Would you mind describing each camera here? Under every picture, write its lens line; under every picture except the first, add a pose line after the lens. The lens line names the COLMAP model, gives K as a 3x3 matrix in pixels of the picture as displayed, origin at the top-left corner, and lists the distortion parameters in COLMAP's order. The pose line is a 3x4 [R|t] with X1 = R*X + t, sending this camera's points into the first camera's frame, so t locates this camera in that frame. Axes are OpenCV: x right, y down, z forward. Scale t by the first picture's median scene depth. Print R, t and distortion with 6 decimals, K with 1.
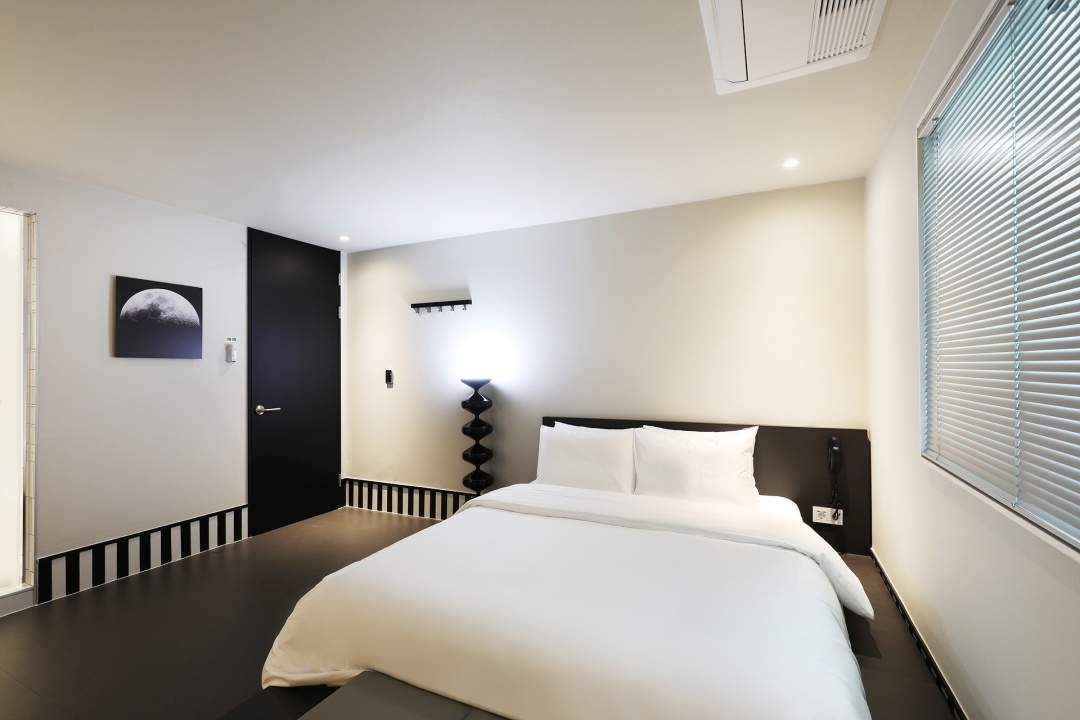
lens RADIAL K [[485.5, 0, 540.0], [0, 485.5, 360.0], [0, 0, 1]] dist [-0.000323, -0.000364]
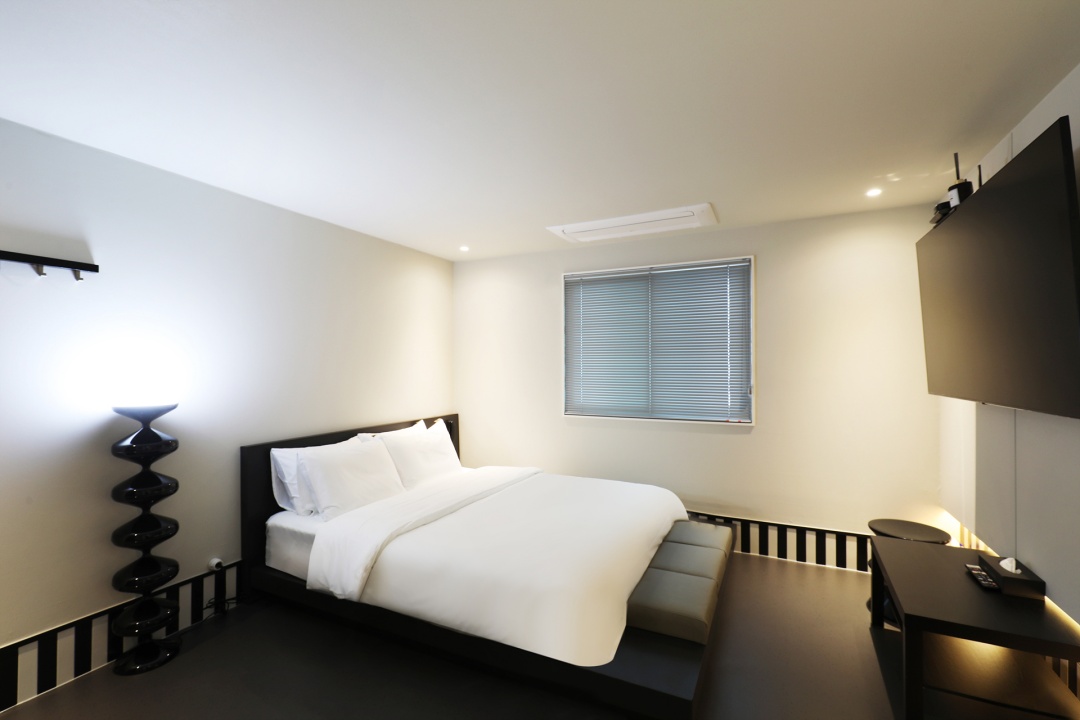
lens RADIAL K [[485.5, 0, 540.0], [0, 485.5, 360.0], [0, 0, 1]] dist [-0.000323, -0.000364]
pose [[0.009552, 0.016599, 0.999817, -0.747055], [-0.006960, 0.999839, -0.016533, -0.010491], [-0.999930, -0.006801, 0.009666, 0.526852]]
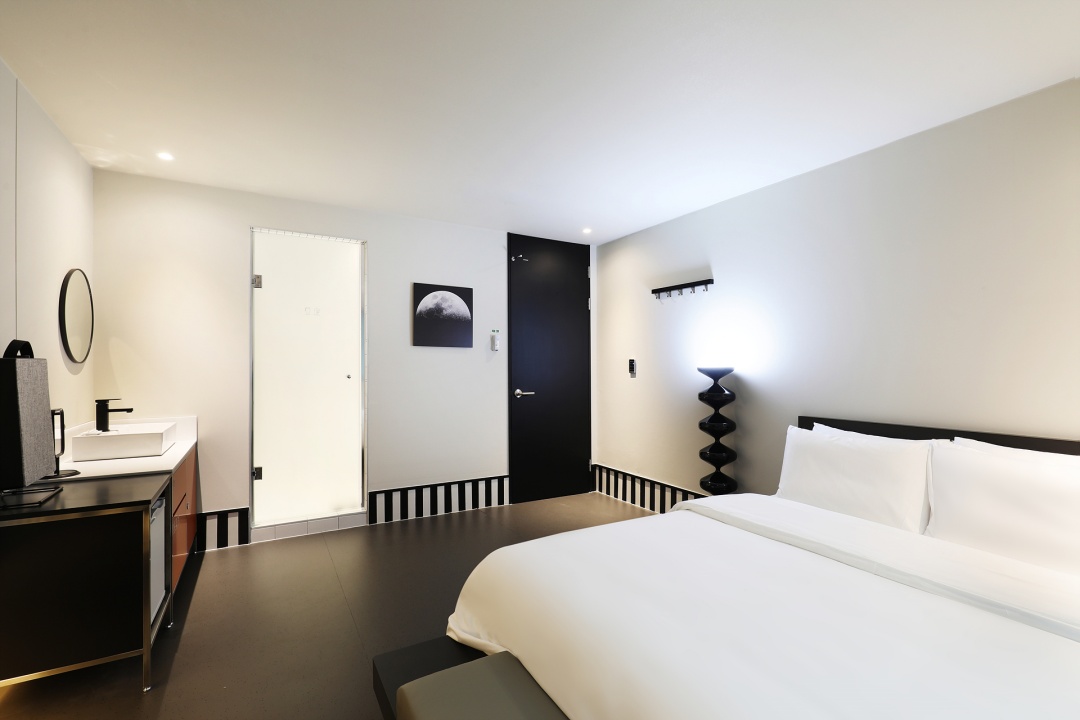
lens RADIAL K [[485.5, 0, 540.0], [0, 485.5, 360.0], [0, 0, 1]] dist [-0.000323, -0.000364]
pose [[0.822375, 0.001695, -0.568943, 0.110768], [0.000558, 0.999993, 0.003786, 0.021940], [0.568945, -0.003431, 0.822368, 0.102647]]
